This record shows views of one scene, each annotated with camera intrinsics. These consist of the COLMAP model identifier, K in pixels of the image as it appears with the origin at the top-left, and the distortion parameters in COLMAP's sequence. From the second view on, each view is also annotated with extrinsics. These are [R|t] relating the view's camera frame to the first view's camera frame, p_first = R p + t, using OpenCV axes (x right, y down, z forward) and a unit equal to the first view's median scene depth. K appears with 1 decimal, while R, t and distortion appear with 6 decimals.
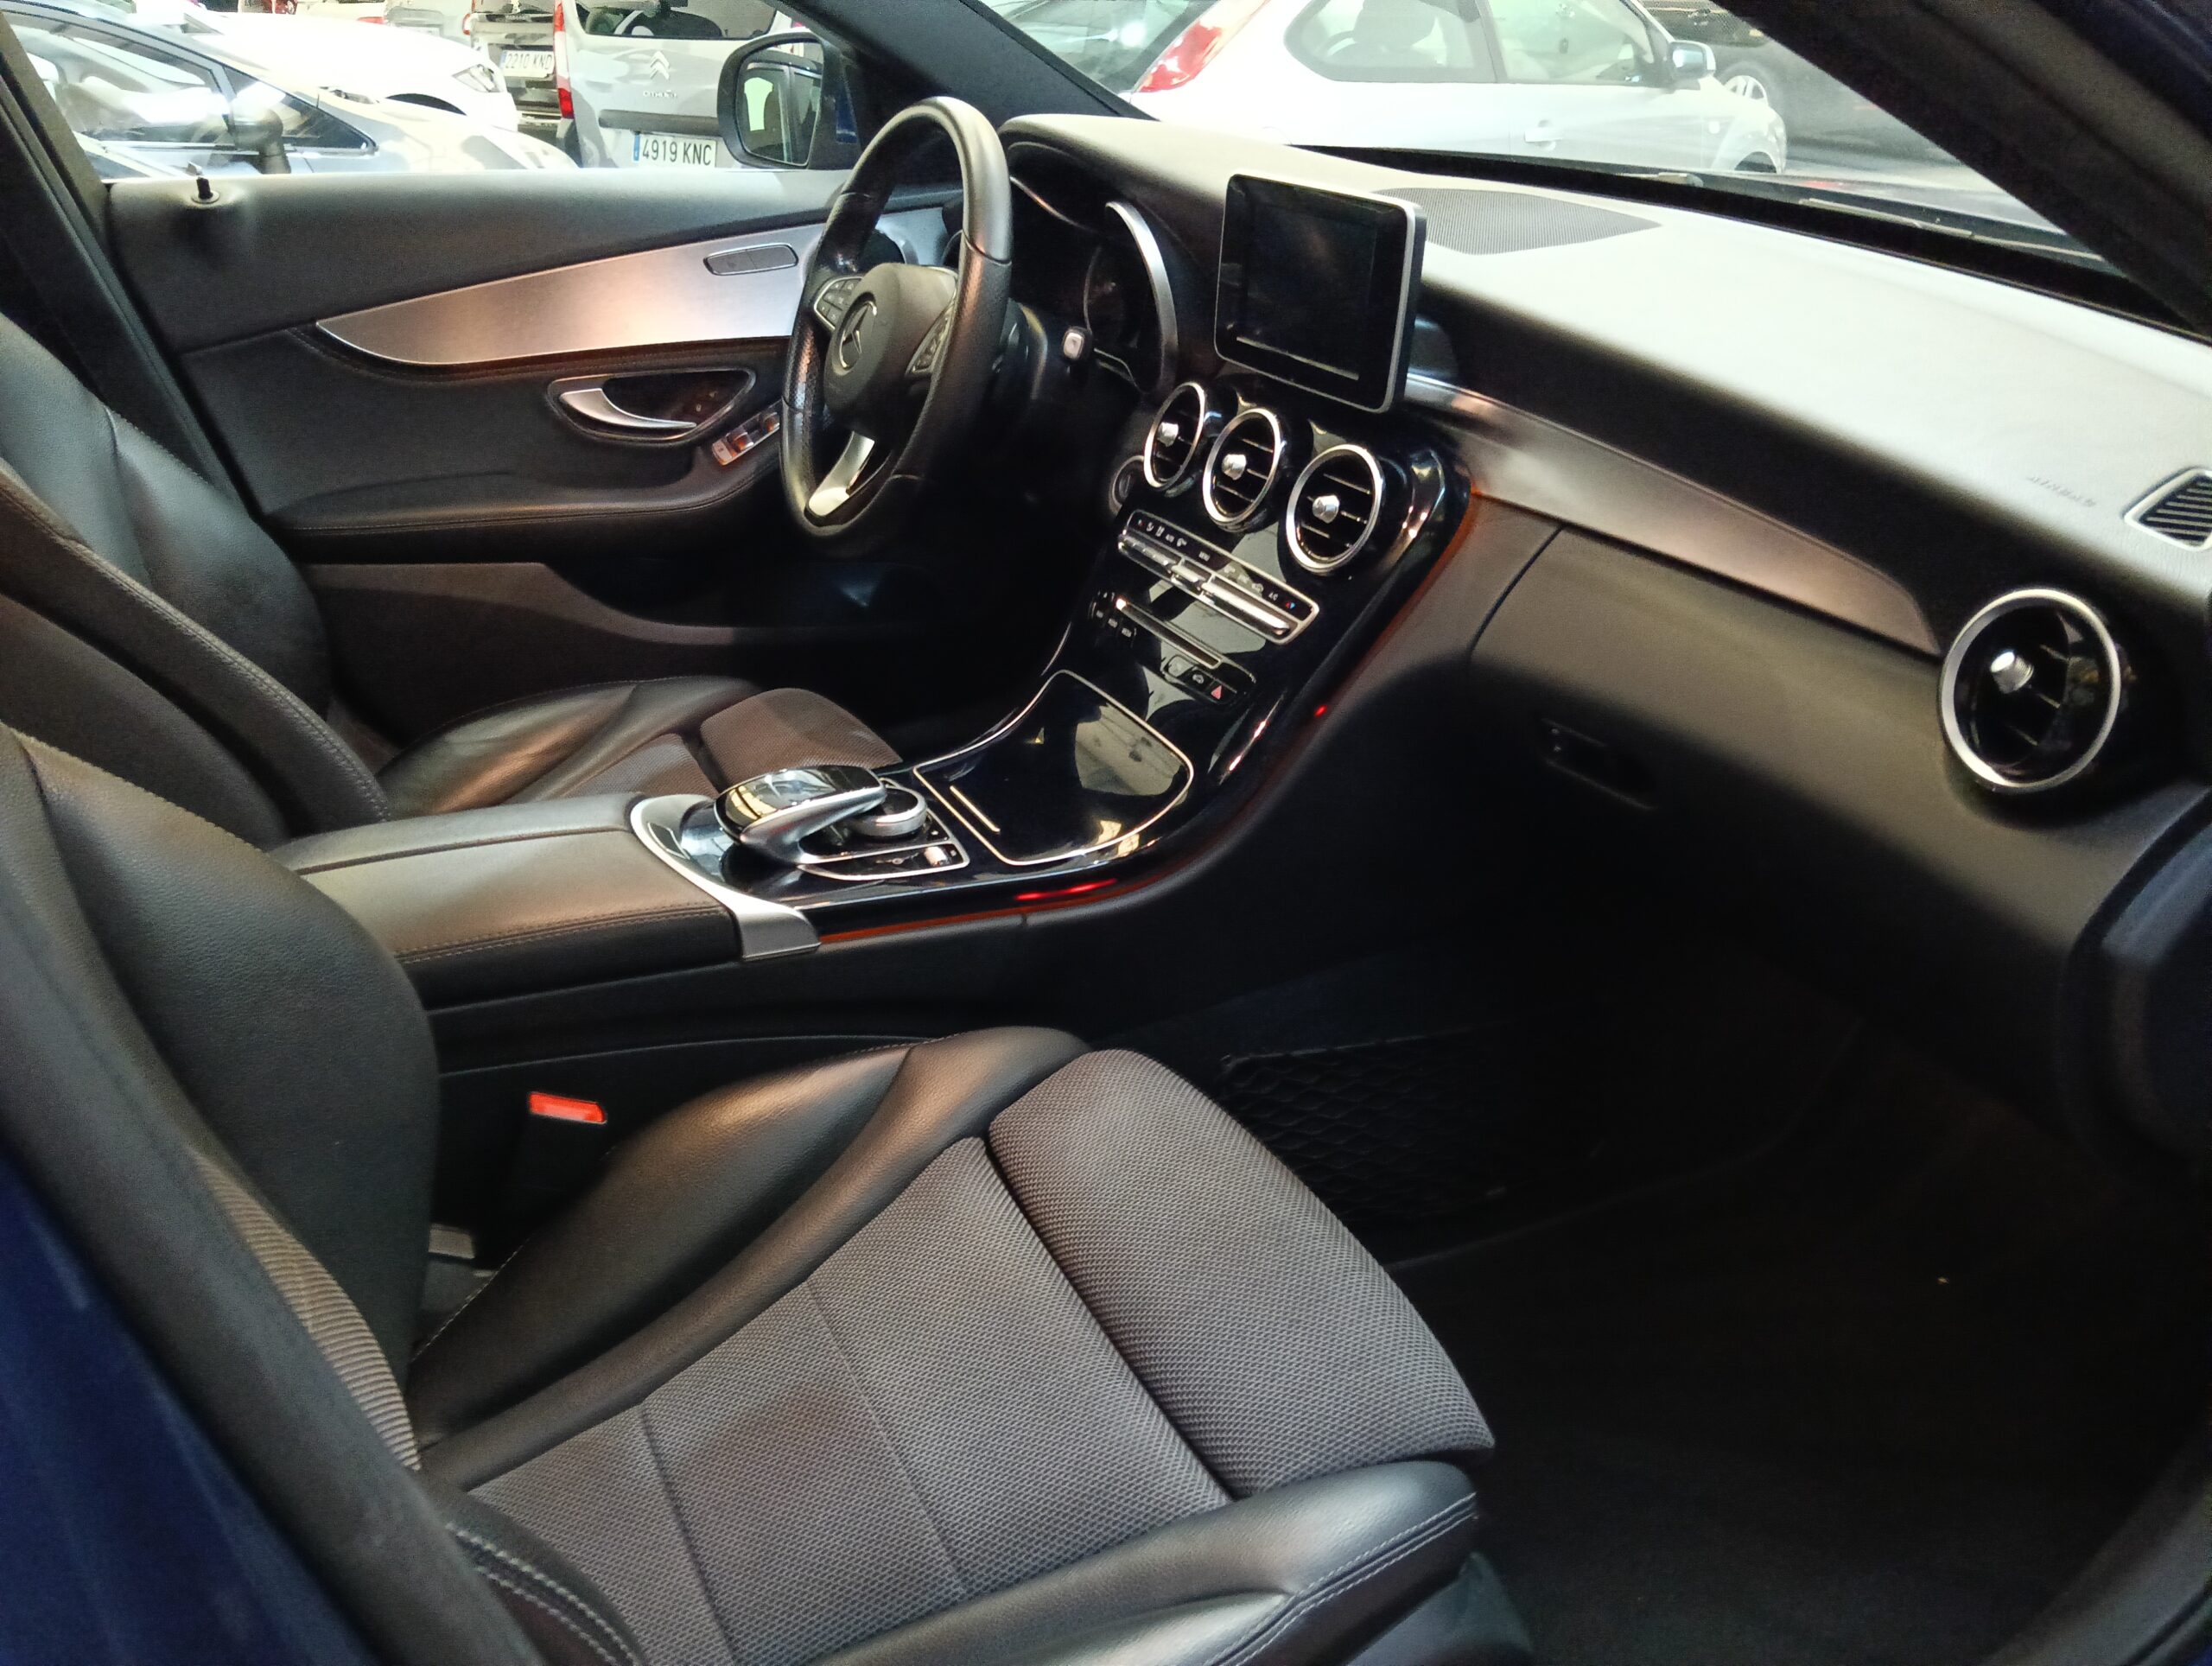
lens RADIAL K [[1793.2, 0, 1111.9], [0, 1793.2, 838.6], [0, 0, 1]] dist [0.094294, -0.206092]
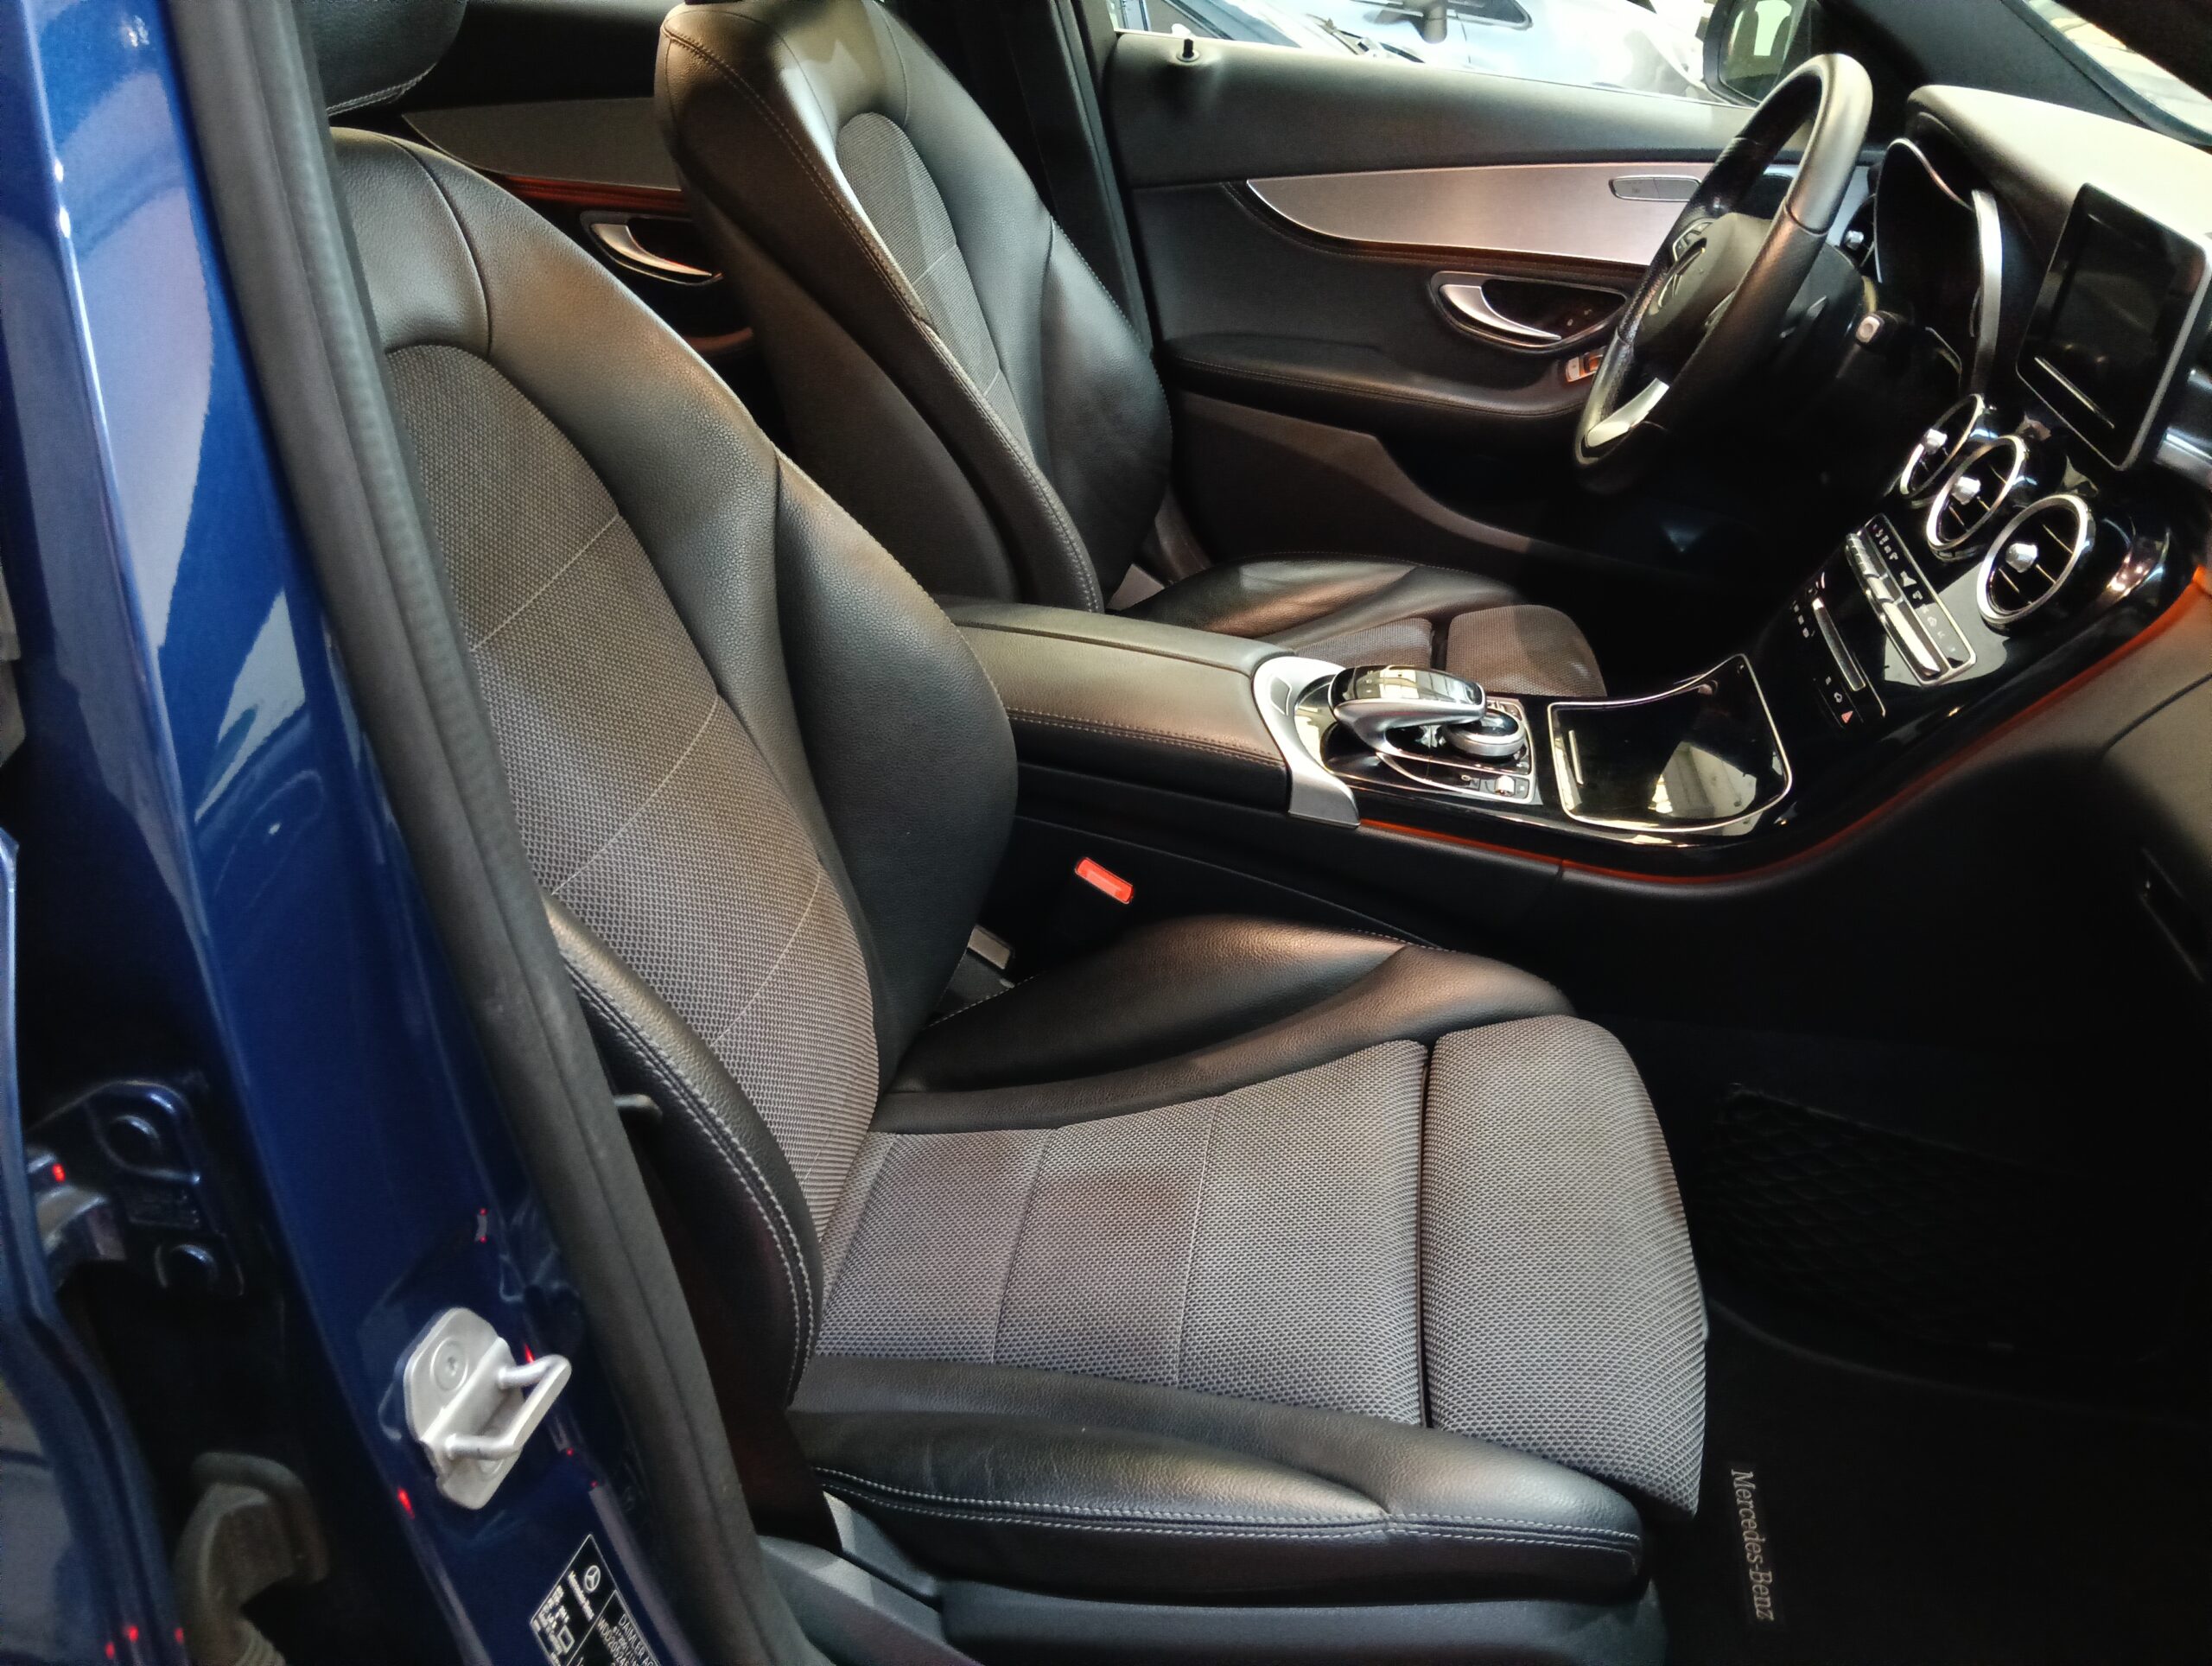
lens RADIAL K [[1792.6, 0, 1115.1], [0, 1792.6, 842.8], [0, 0, 1]] dist [0.059331, -0.129986]
pose [[0.814499, 0.332316, -0.475560, 0.198872], [-0.305493, 0.942519, 0.135400, -0.027338], [0.493220, 0.034997, 0.869201, -0.008144]]
